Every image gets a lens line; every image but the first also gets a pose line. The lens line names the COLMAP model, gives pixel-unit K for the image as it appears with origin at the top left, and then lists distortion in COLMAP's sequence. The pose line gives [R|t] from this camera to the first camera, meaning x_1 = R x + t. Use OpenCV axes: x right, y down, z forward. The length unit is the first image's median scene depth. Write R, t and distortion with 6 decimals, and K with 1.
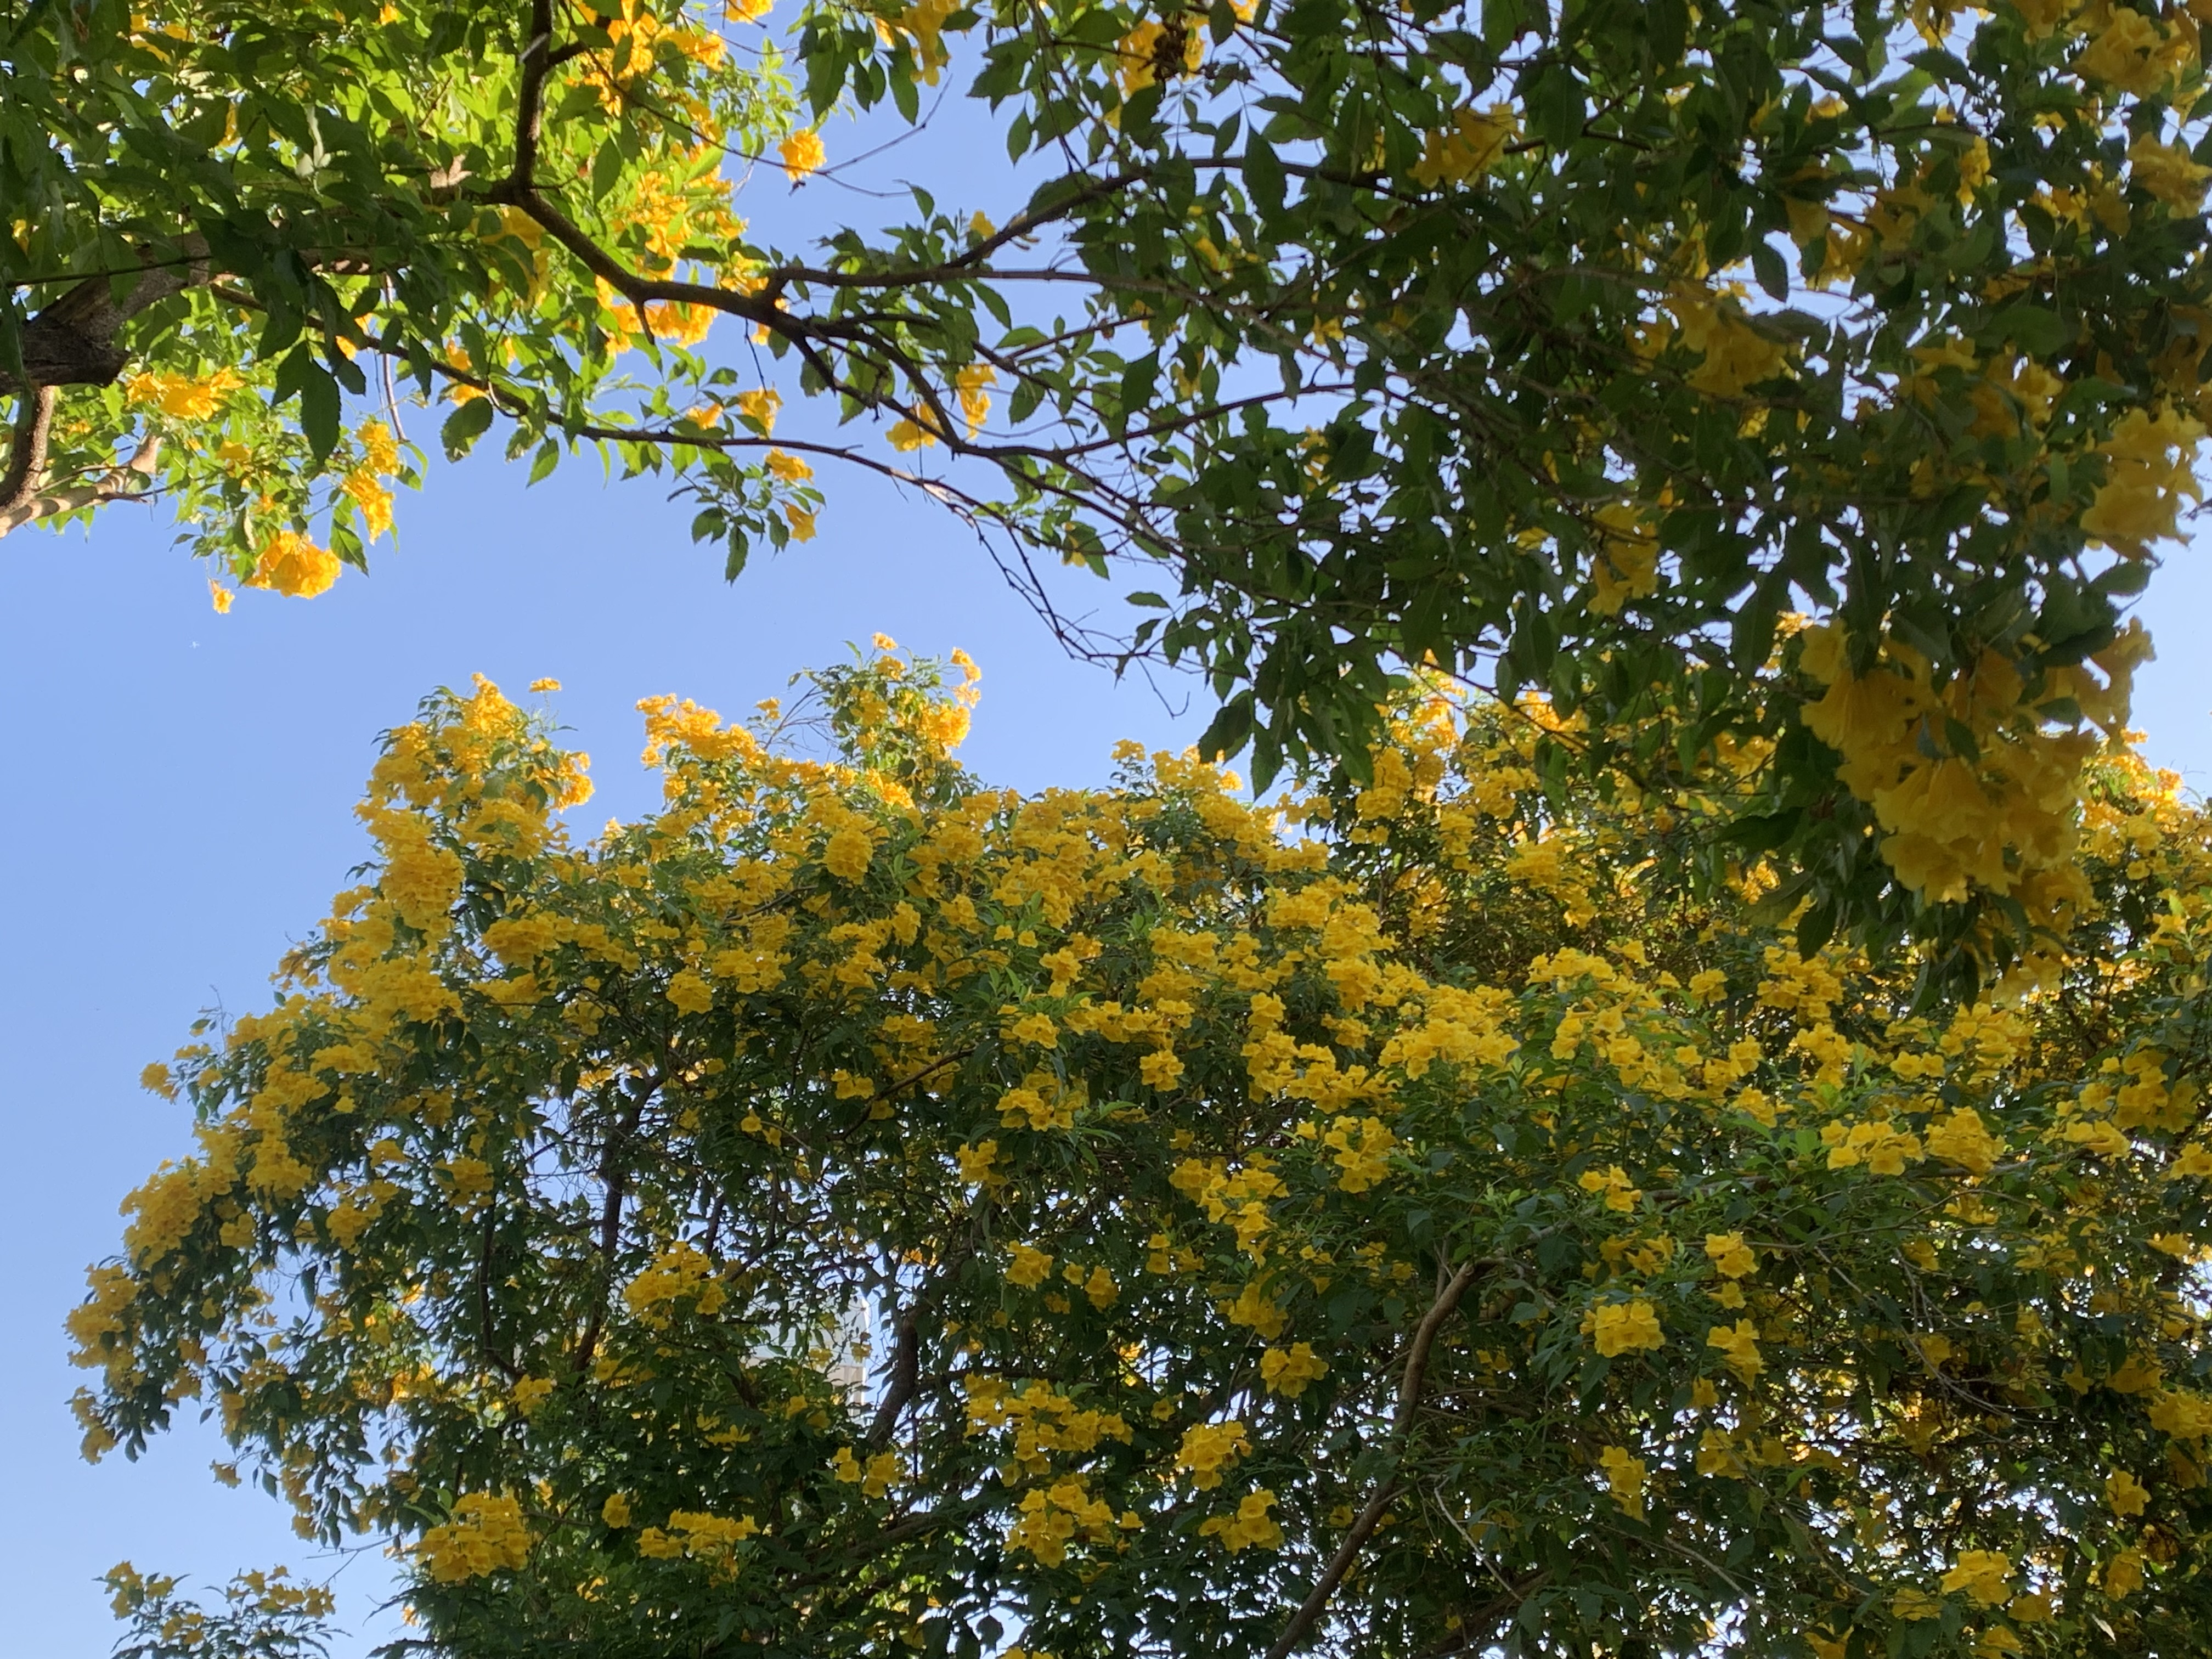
lens RADIAL K [[2648.2, 0, 1097.9], [0, 2648.2, 844.3], [0, 0, 1]] dist [0.213314, -0.623364]
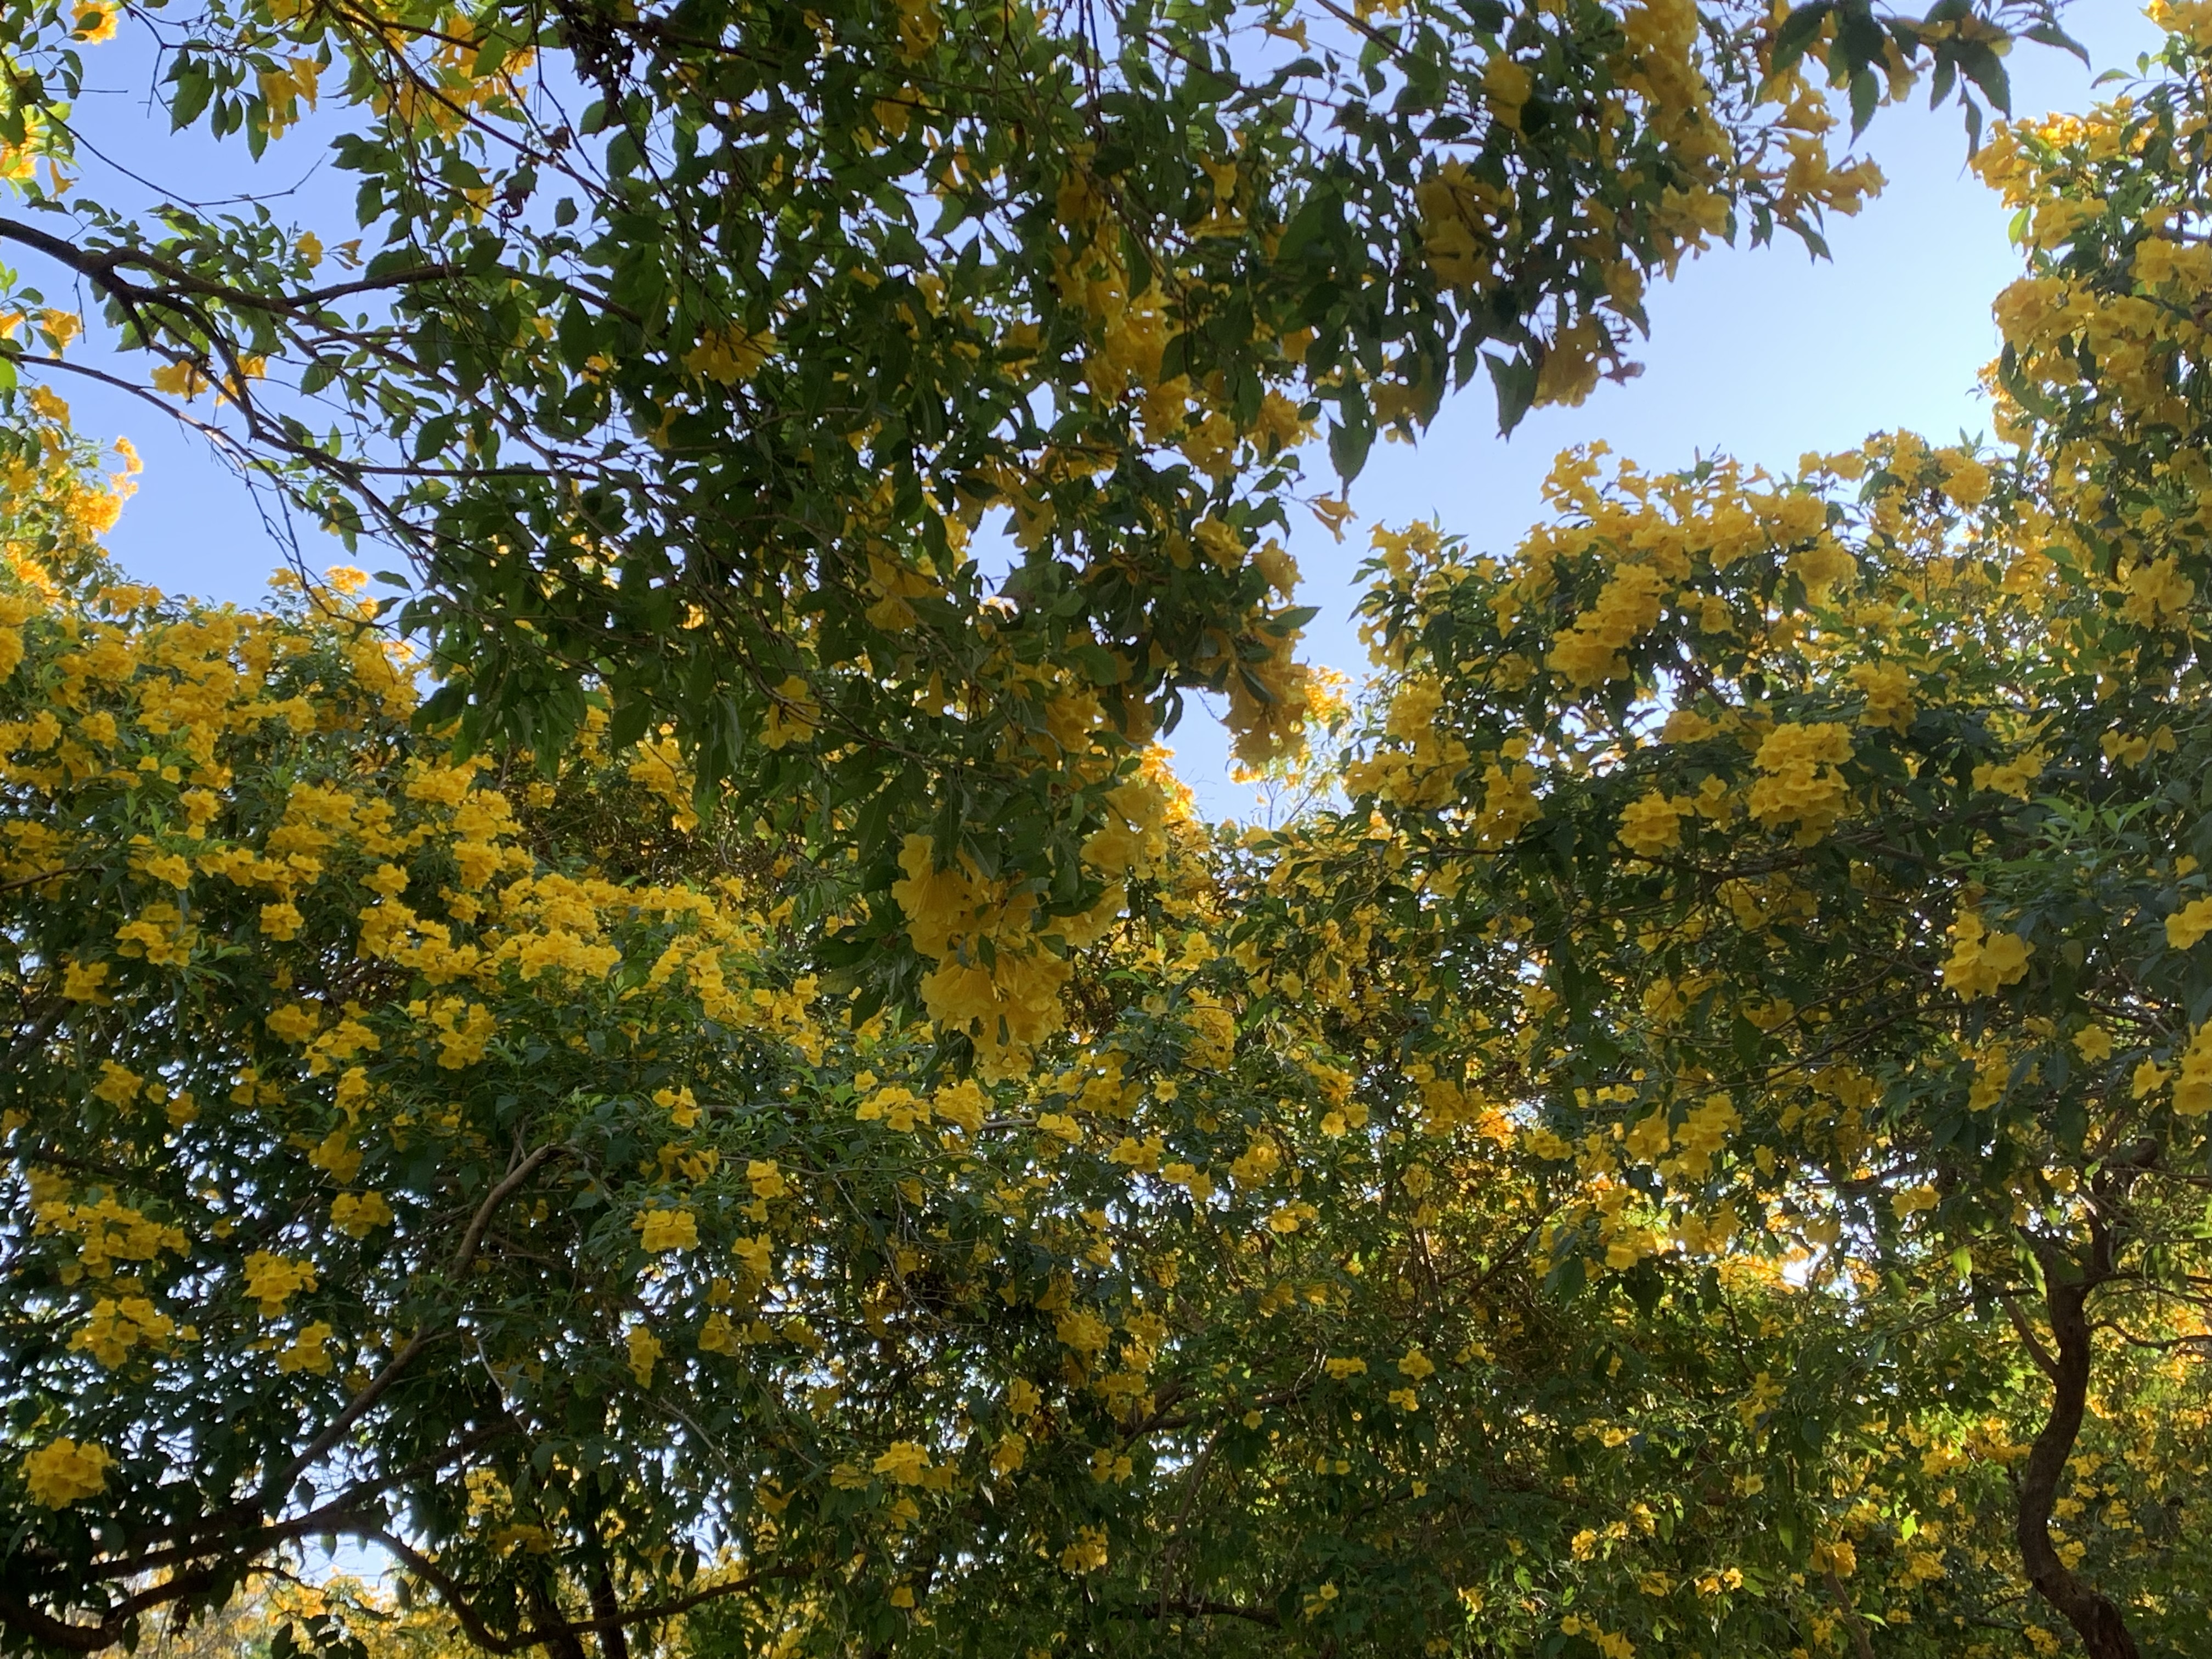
lens RADIAL K [[2648.2, 0, 1097.9], [0, 2648.2, 844.3], [0, 0, 1]] dist [0.213314, -0.623364]
pose [[0.924780, 0.176932, 0.336865, -0.046024], [-0.200476, 0.979032, 0.036140, -0.054564], [-0.323407, -0.100955, 0.940859, -0.133604]]
